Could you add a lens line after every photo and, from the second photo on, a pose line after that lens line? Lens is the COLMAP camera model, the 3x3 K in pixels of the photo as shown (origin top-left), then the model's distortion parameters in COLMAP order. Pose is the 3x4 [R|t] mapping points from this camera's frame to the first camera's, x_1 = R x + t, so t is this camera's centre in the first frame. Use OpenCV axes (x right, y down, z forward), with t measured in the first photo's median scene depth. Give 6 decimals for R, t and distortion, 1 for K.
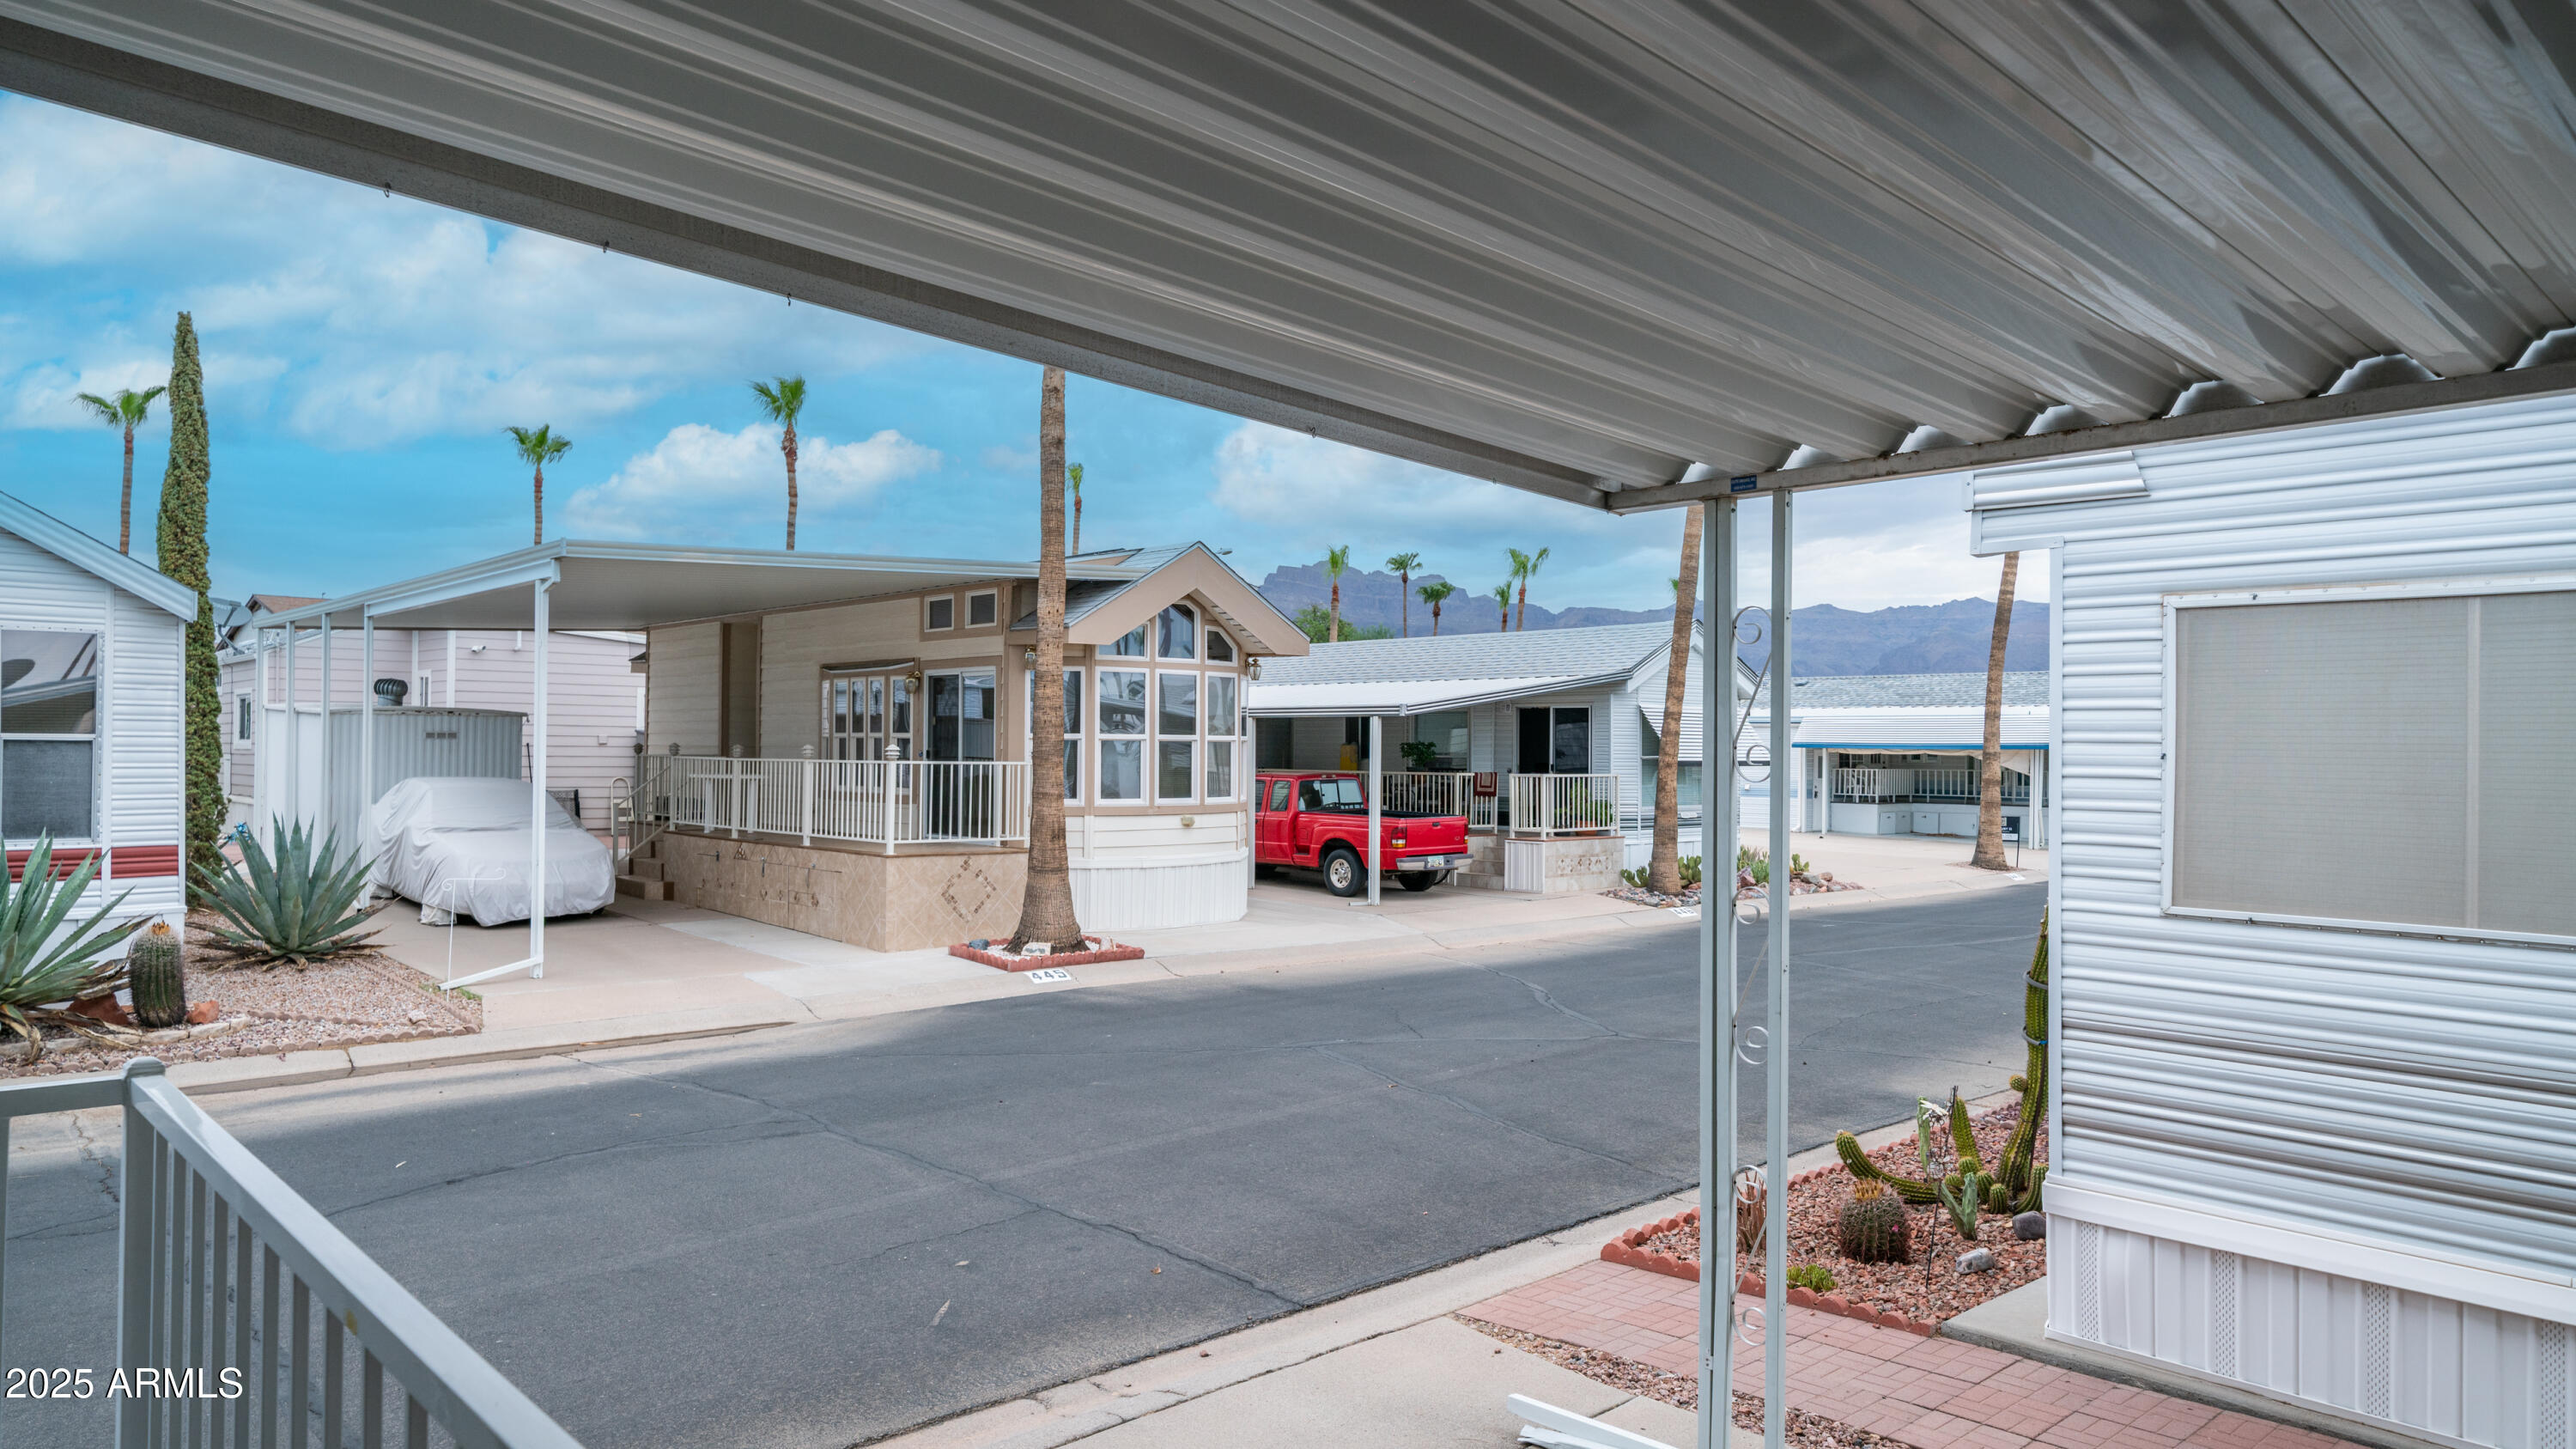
lens RADIAL K [[1628.6, 0, 1259.0], [0, 1628.6, 736.6], [0, 0, 1]] dist [0.003376, 0.002040]
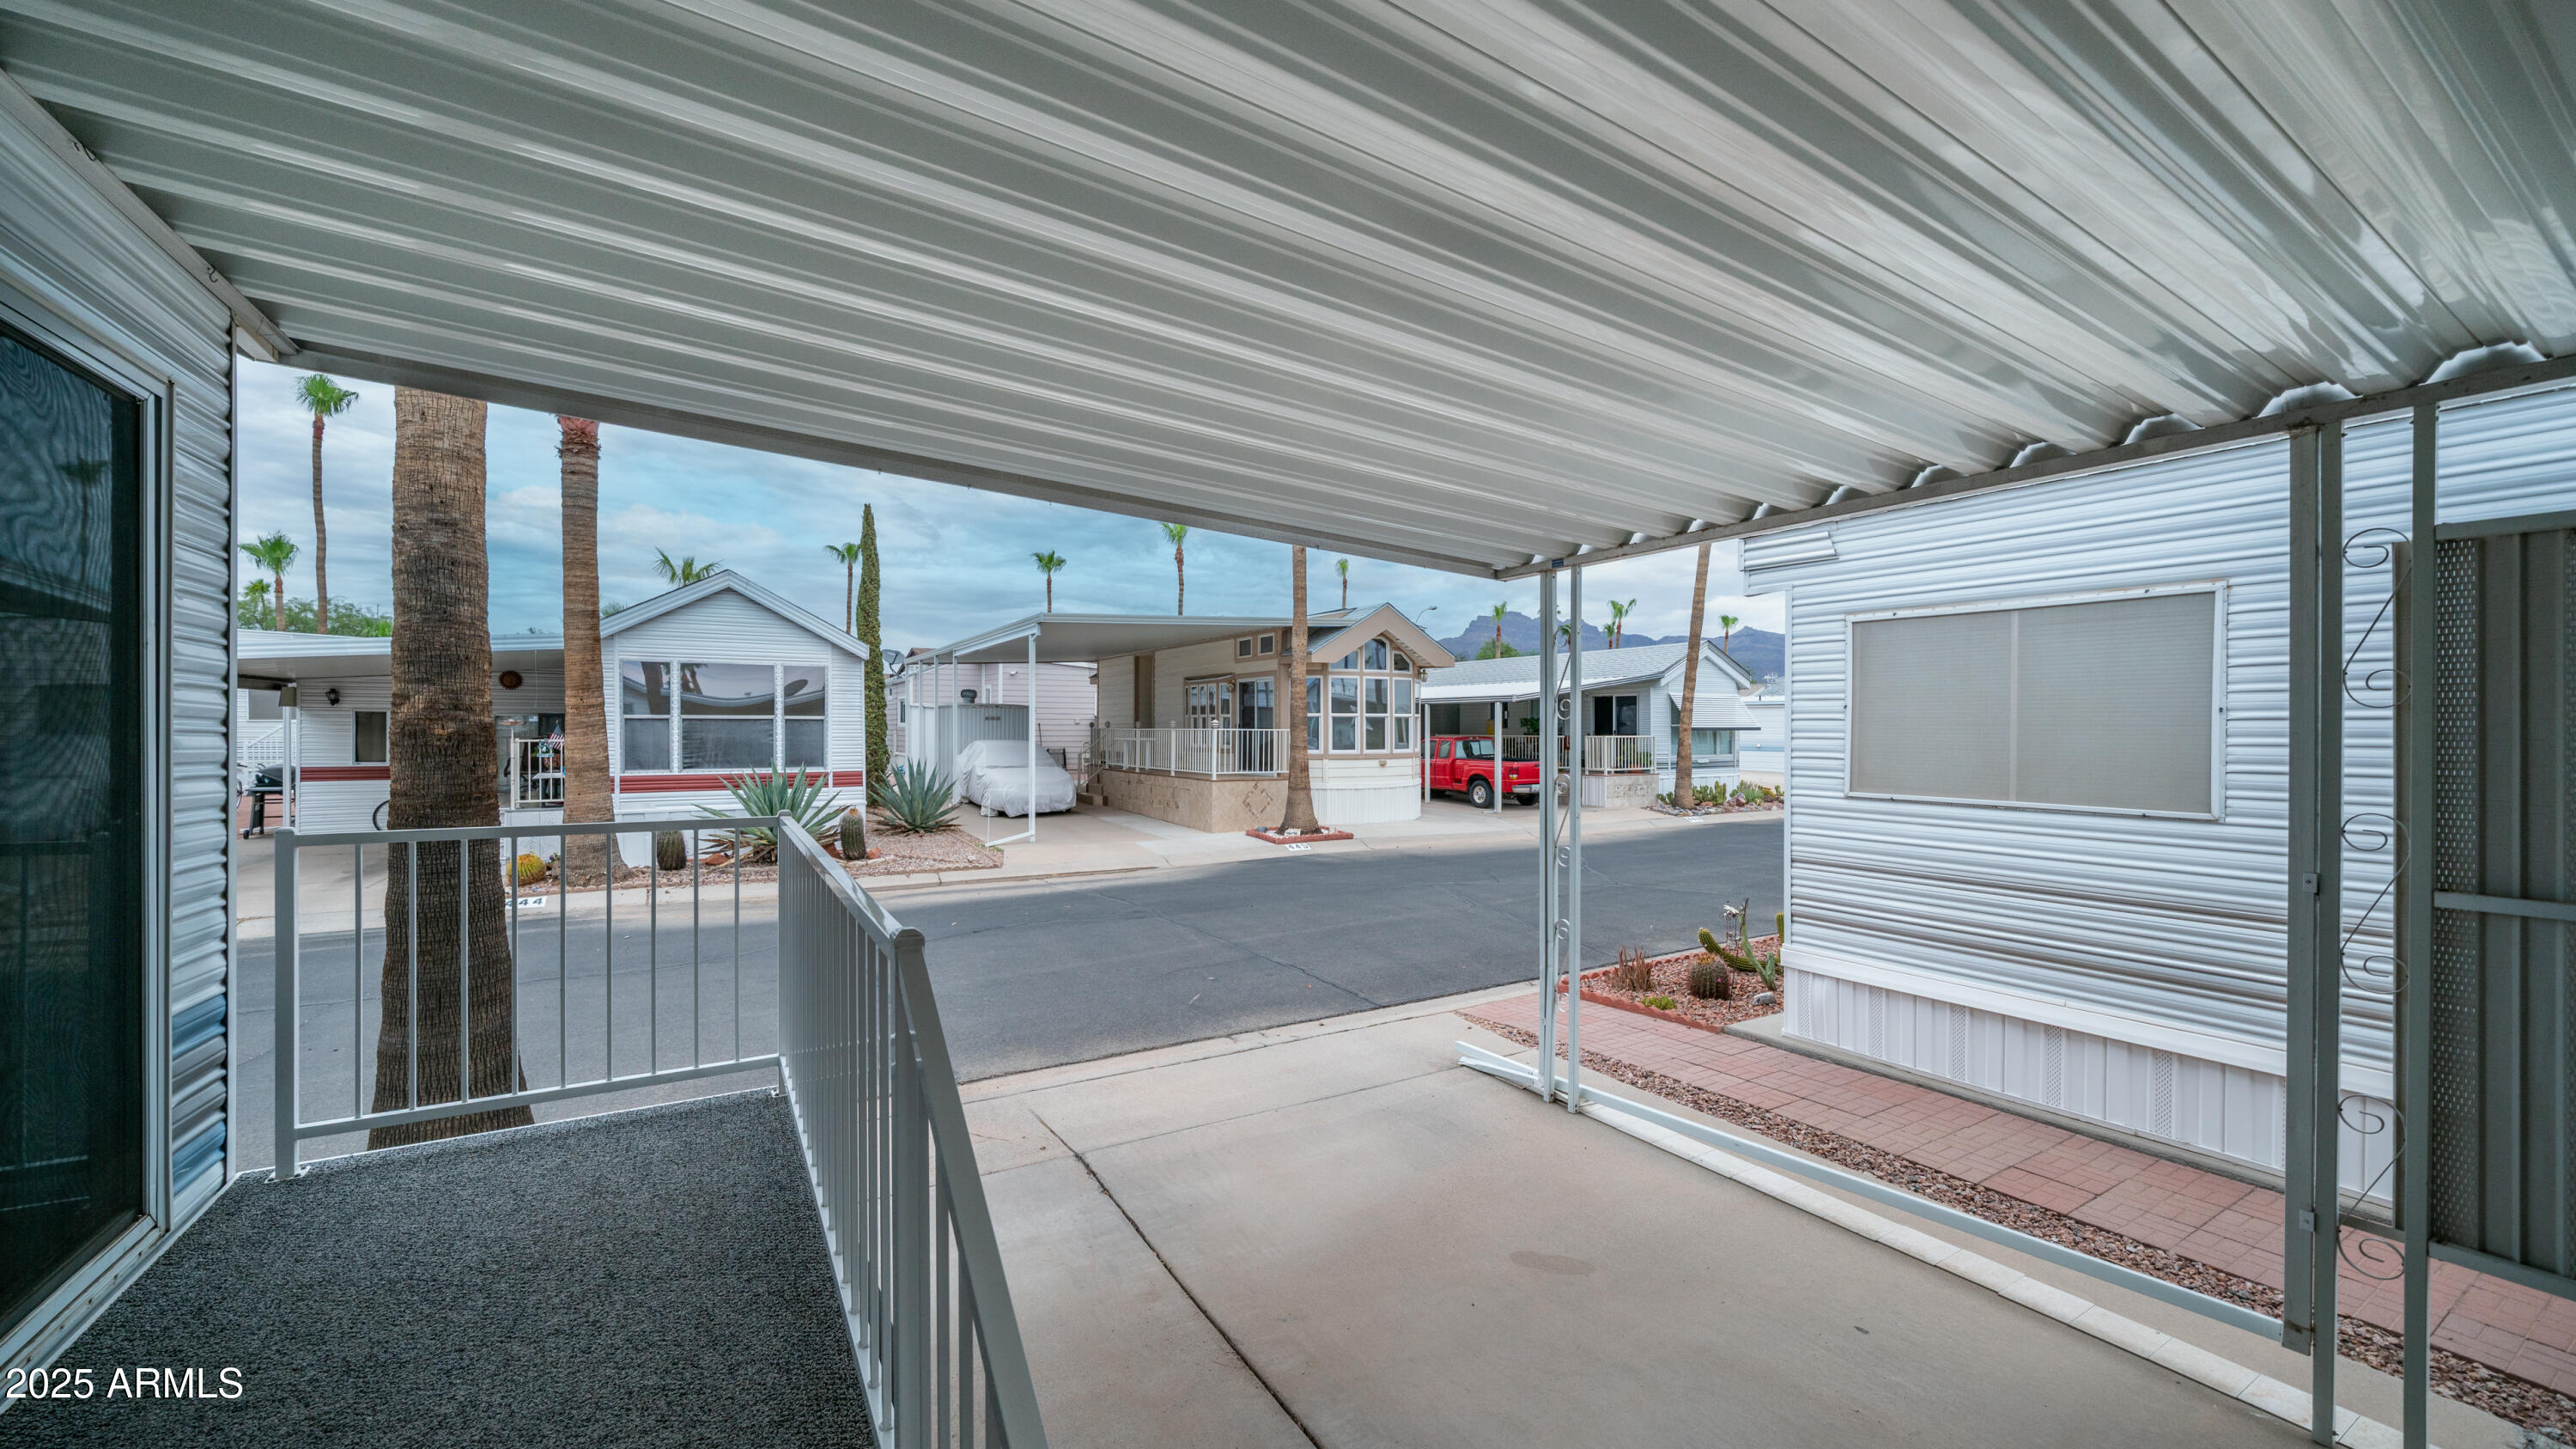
lens RADIAL K [[966.6, 0, 1266.3], [0, 966.6, 729.2], [0, 0, 1]] dist [-0.000822, -0.000062]
pose [[0.978871, -0.007617, -0.204338, 0.050253], [0.009401, 0.999926, 0.007758, 0.007176], [0.204264, -0.009515, 0.978870, -0.047261]]
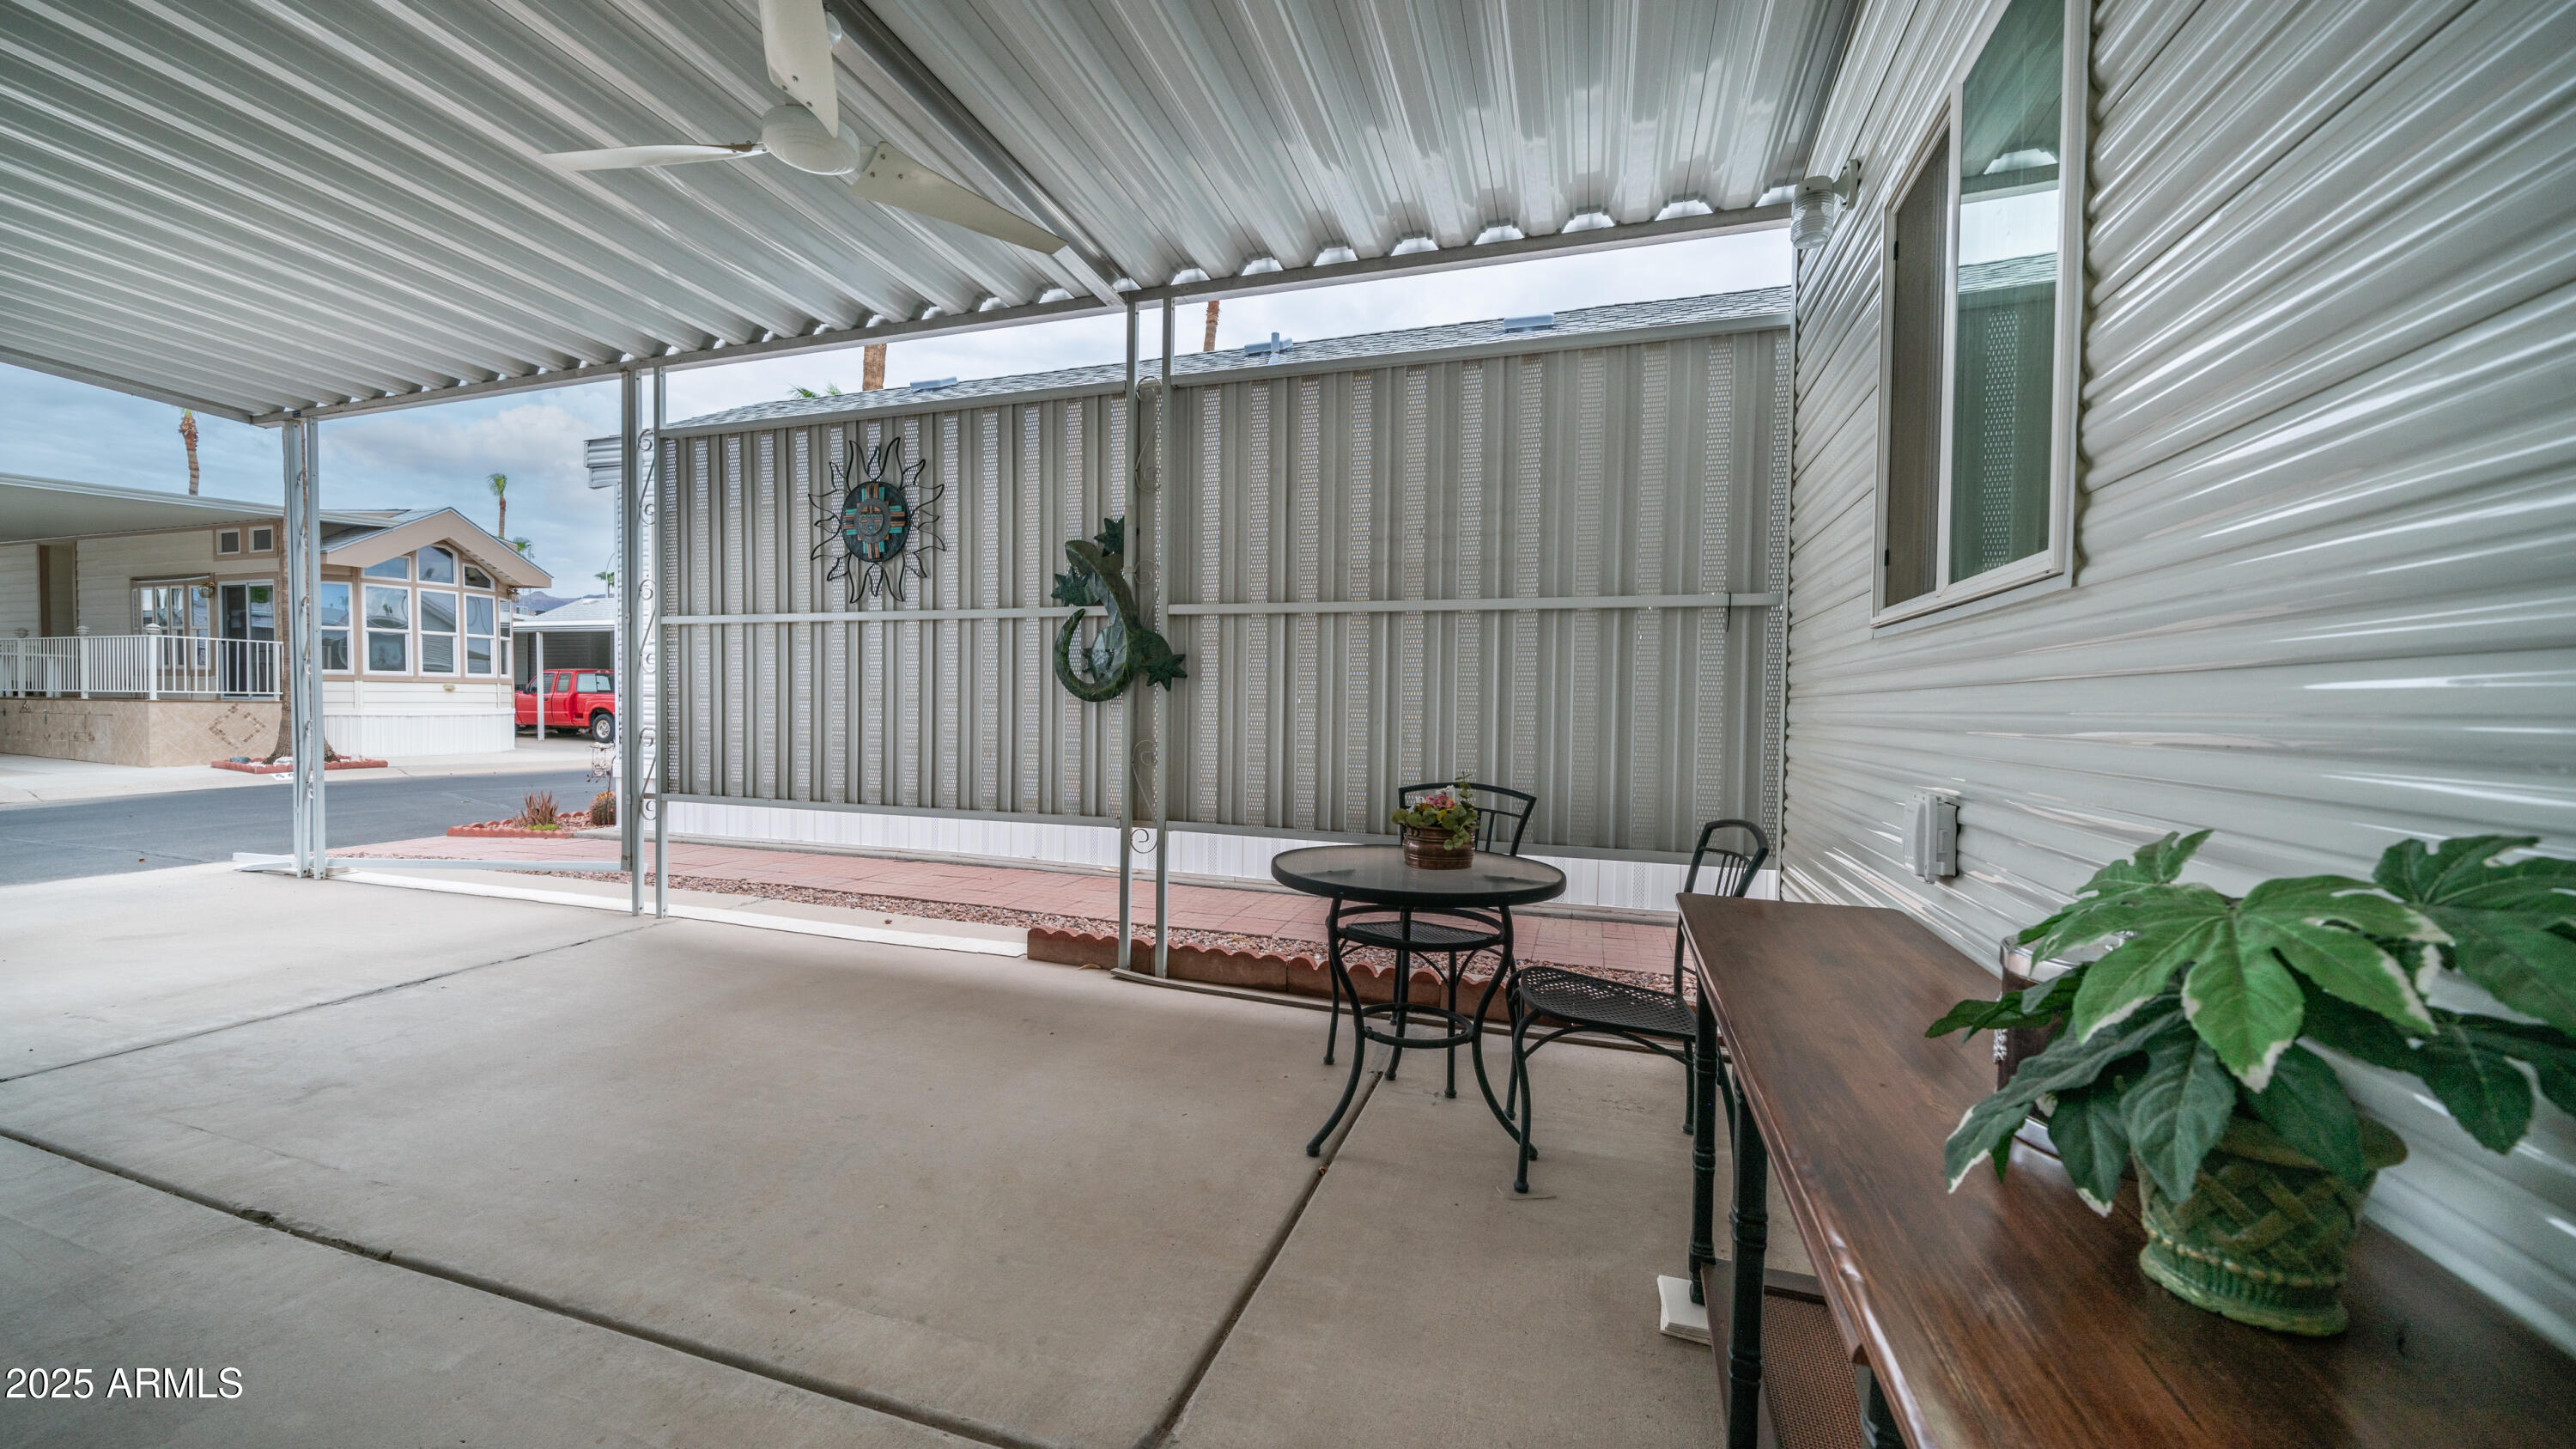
lens RADIAL K [[966.6, 0, 1266.3], [0, 966.6, 729.2], [0, 0, 1]] dist [-0.000822, -0.000062]
pose [[0.875603, -0.010436, 0.482918, 0.212614], [-0.007988, 0.999317, 0.036079, 0.056915], [-0.482965, -0.035448, 0.874922, -0.211777]]
